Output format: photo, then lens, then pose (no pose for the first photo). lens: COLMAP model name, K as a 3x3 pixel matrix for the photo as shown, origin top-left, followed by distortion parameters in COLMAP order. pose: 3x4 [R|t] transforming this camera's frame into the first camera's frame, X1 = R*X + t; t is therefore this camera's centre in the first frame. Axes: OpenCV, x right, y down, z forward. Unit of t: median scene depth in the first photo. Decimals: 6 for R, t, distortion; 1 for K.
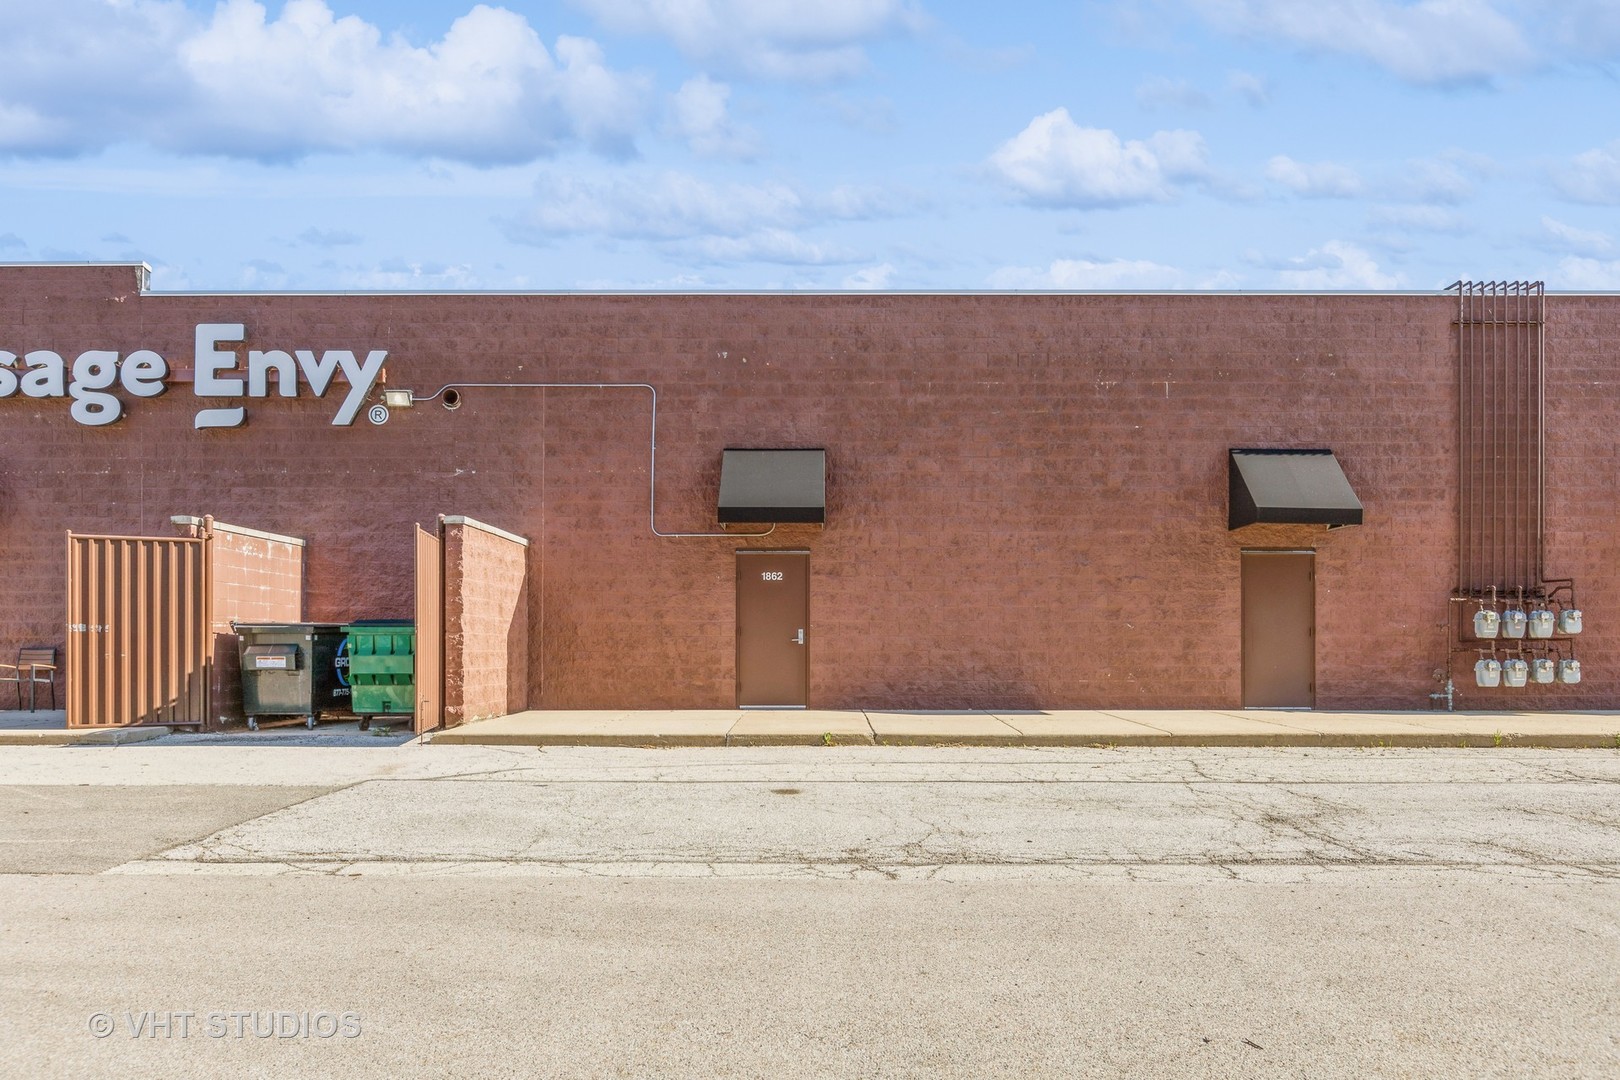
lens RADIAL K [[1134.1, 0, 795.4], [0, 1134.1, 633.8], [0, 0, 1]] dist [-0.009186, -0.001747]
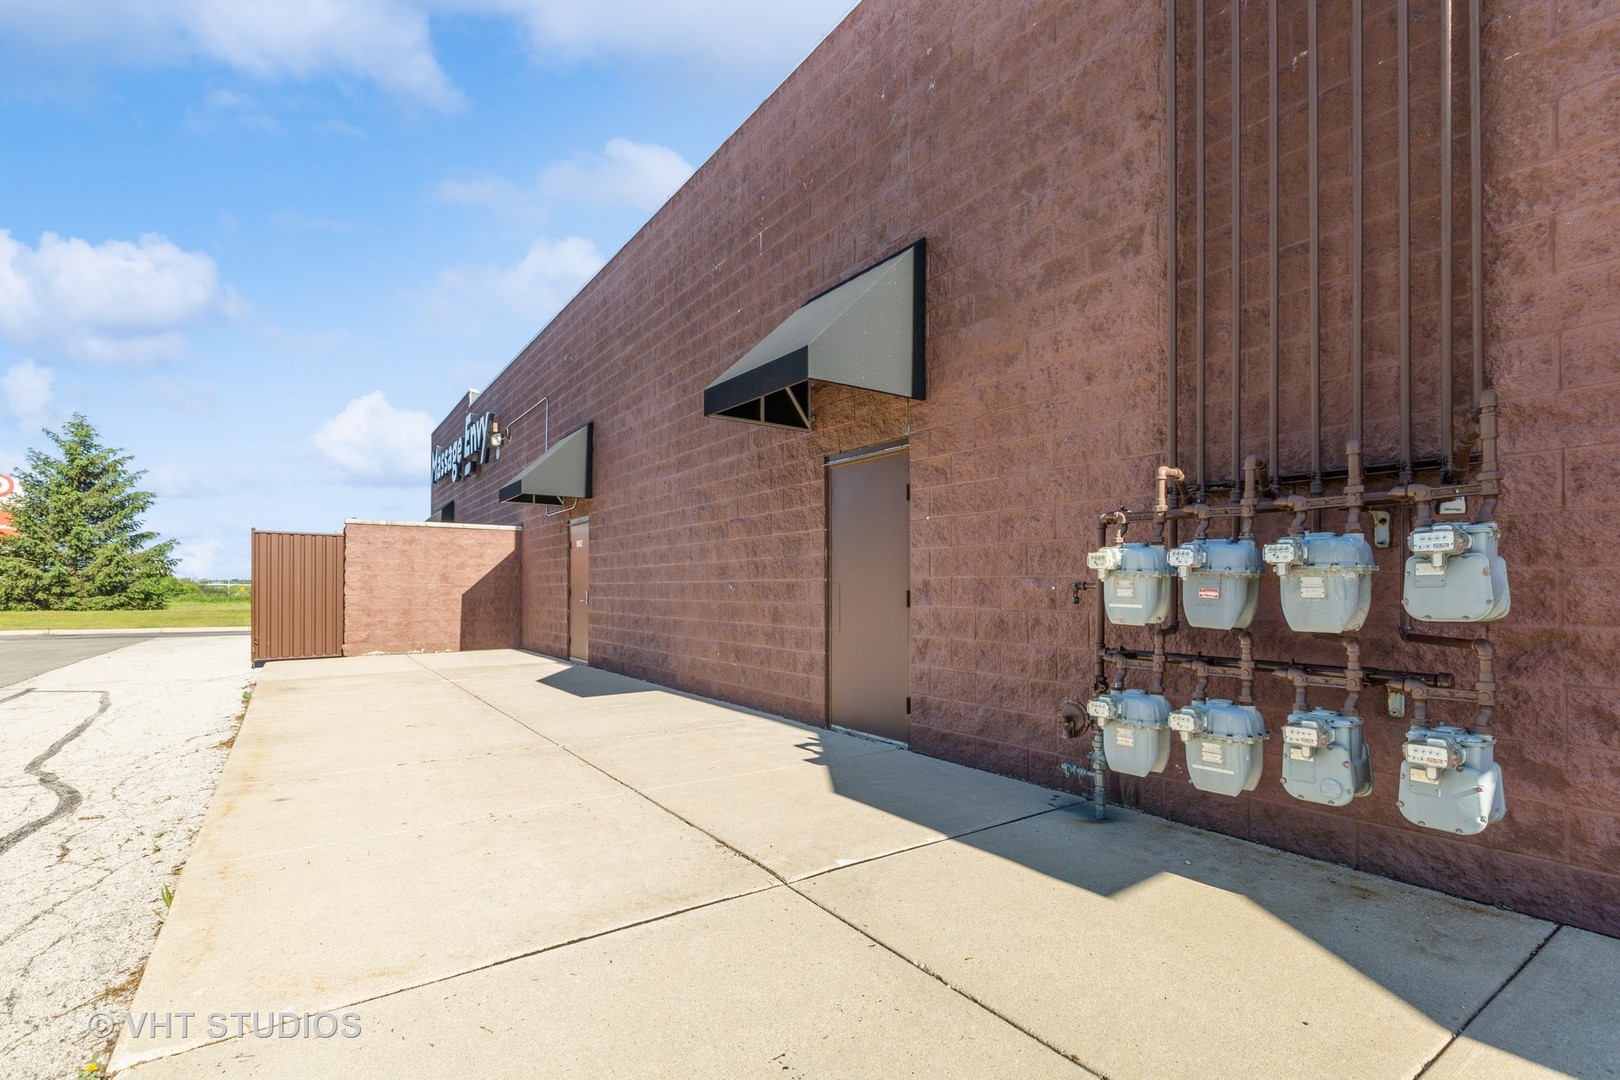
lens RADIAL K [[737.7, 0, 797.1], [0, 737.7, 578.6], [0, 0, 1]] dist [-0.002549, 0.001364]
pose [[0.577853, -0.010045, -0.816079, 0.706707], [-0.001378, 0.999911, -0.013283, -0.006461], [0.816140, 0.008801, 0.577787, 0.764334]]
